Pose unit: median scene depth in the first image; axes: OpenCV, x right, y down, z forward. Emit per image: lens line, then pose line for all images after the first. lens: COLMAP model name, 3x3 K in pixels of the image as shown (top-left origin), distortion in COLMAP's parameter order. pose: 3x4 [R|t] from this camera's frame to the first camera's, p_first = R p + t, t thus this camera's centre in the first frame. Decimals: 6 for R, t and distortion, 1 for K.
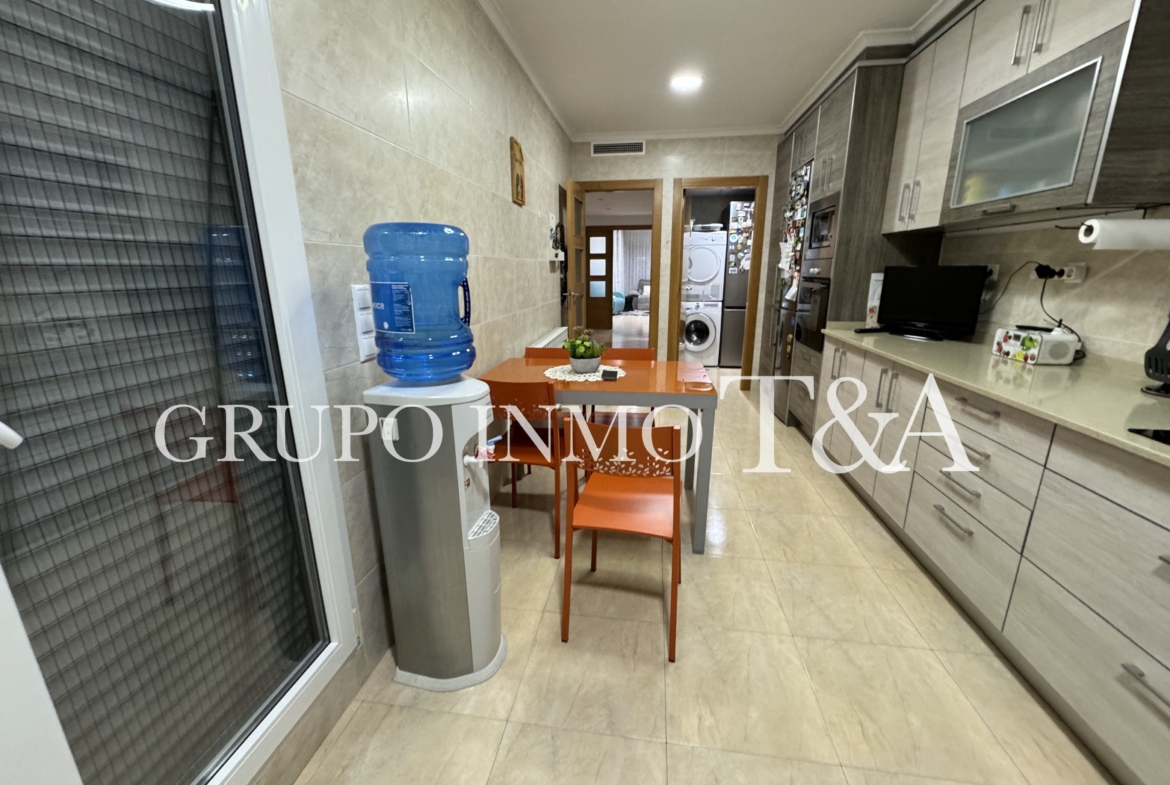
lens RADIAL K [[468.8, 0, 582.6], [0, 468.8, 390.4], [0, 0, 1]] dist [-0.002587, -0.000492]
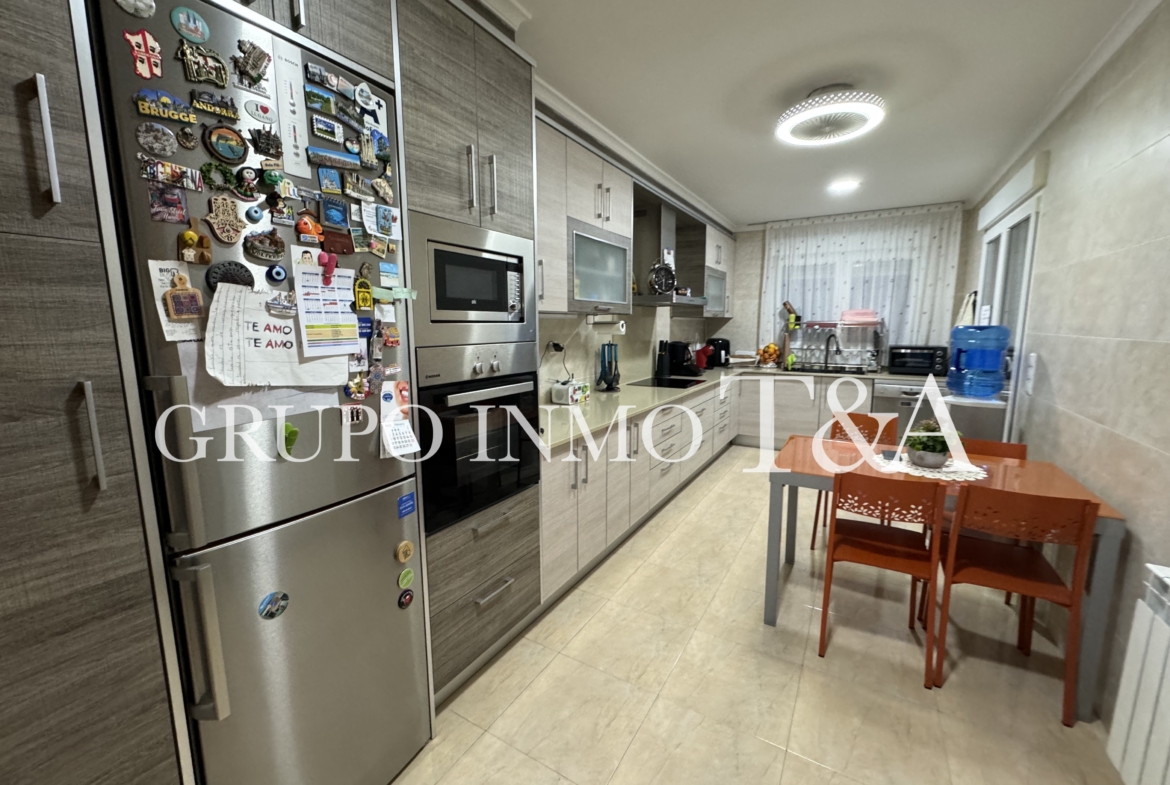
lens RADIAL K [[468.8, 0, 588.7], [0, 468.8, 395.0], [0, 0, 1]] dist [-0.002587, -0.000492]
pose [[-0.929797, -0.028971, 0.366930, 0.320695], [0.114826, 0.924316, 0.363945, -0.631935], [-0.349703, 0.380528, -0.856100, 2.248643]]
